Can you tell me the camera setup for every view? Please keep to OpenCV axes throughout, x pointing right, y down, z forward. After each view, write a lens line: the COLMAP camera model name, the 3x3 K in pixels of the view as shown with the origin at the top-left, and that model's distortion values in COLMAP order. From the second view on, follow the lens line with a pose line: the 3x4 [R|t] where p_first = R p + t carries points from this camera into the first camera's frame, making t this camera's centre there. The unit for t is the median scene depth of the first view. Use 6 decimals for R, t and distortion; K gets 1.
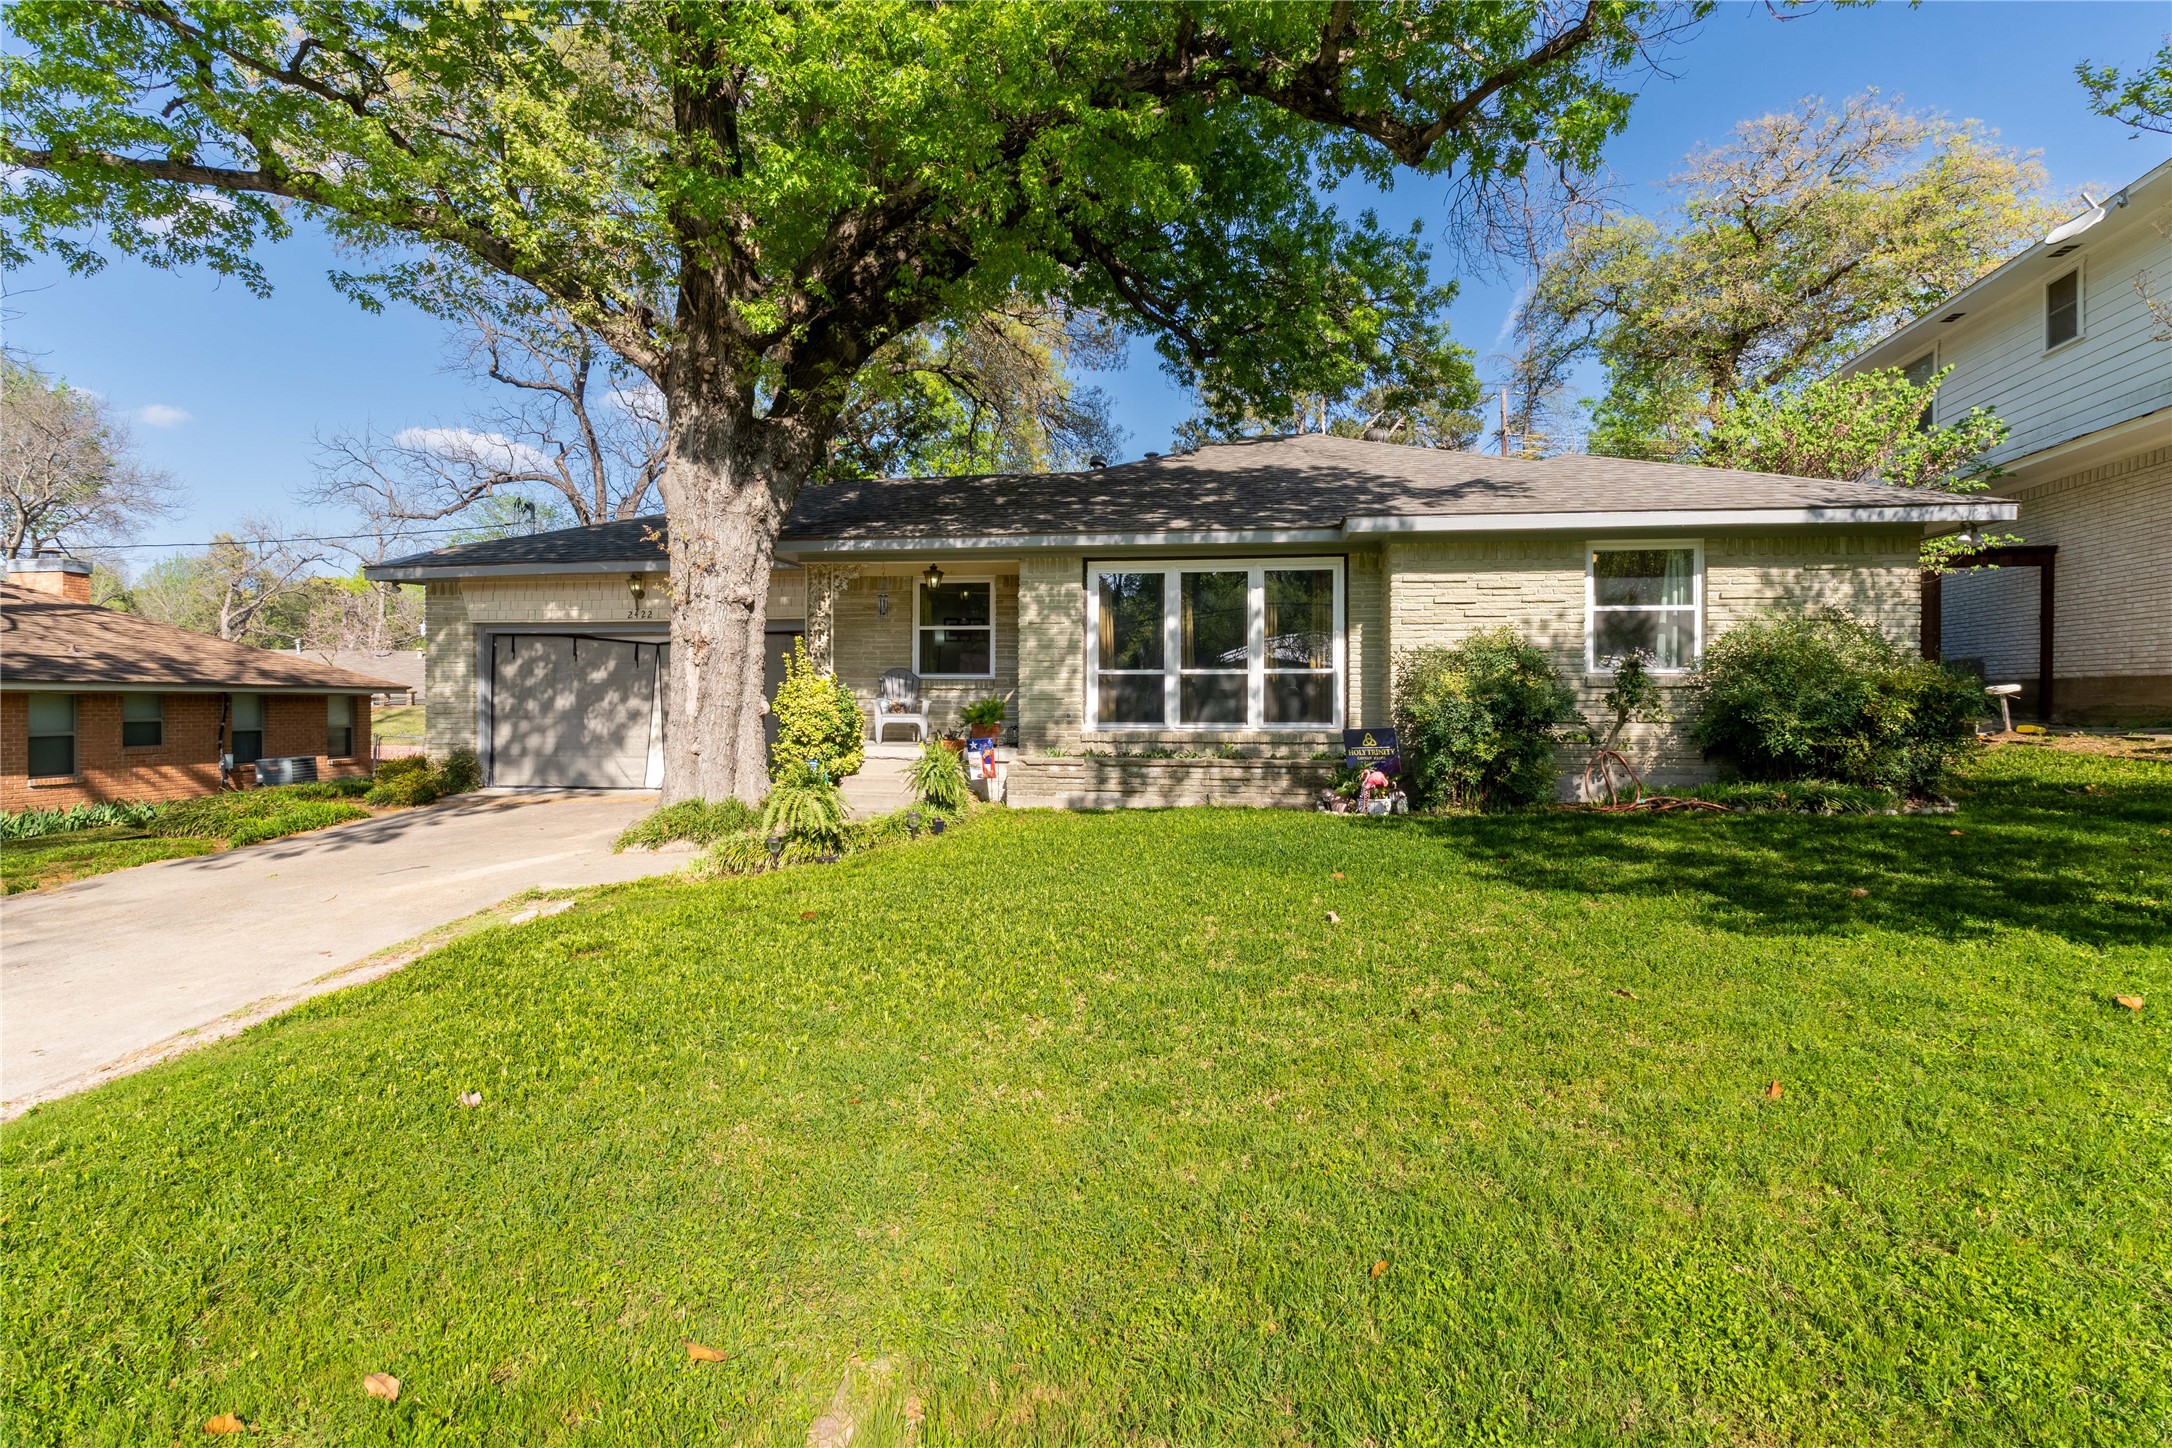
lens RADIAL K [[1038.1, 0, 1082.9], [0, 1038.1, 715.1], [0, 0, 1]] dist [0.002268, -0.000750]
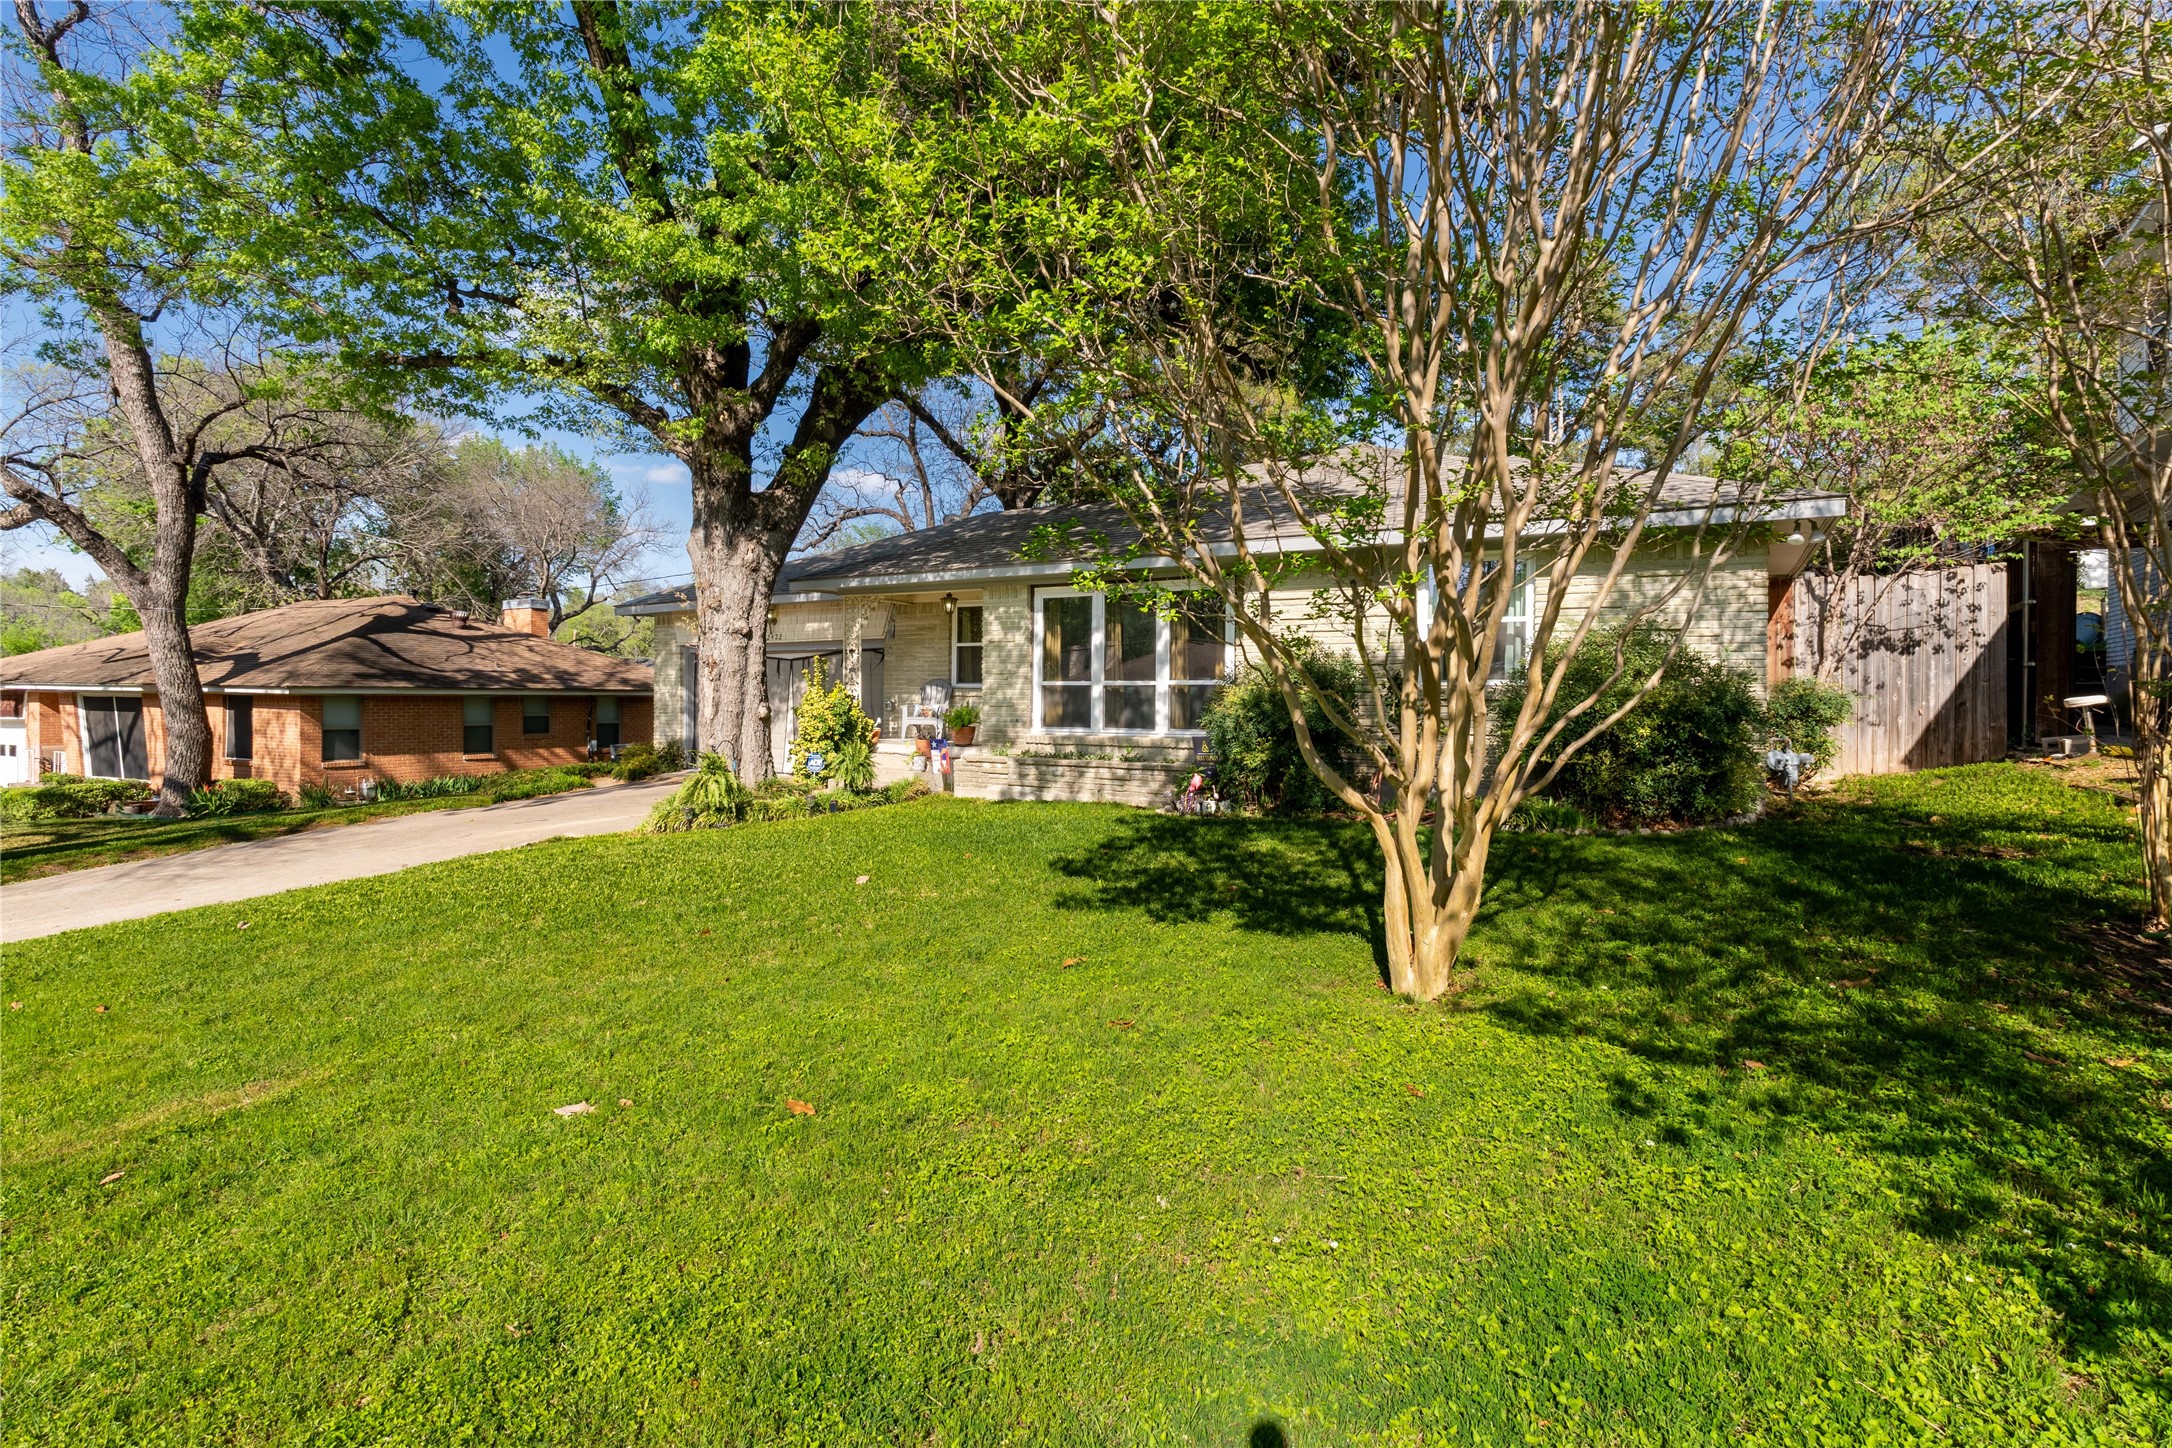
lens RADIAL K [[1038.1, 0, 1077.4], [0, 1038.1, 725.1], [0, 0, 1]] dist [0.002268, -0.000750]
pose [[0.927394, 0.012598, -0.373874, 0.489977], [-0.008416, 0.999882, 0.012817, -0.009356], [0.373991, -0.008740, 0.927391, -0.062104]]
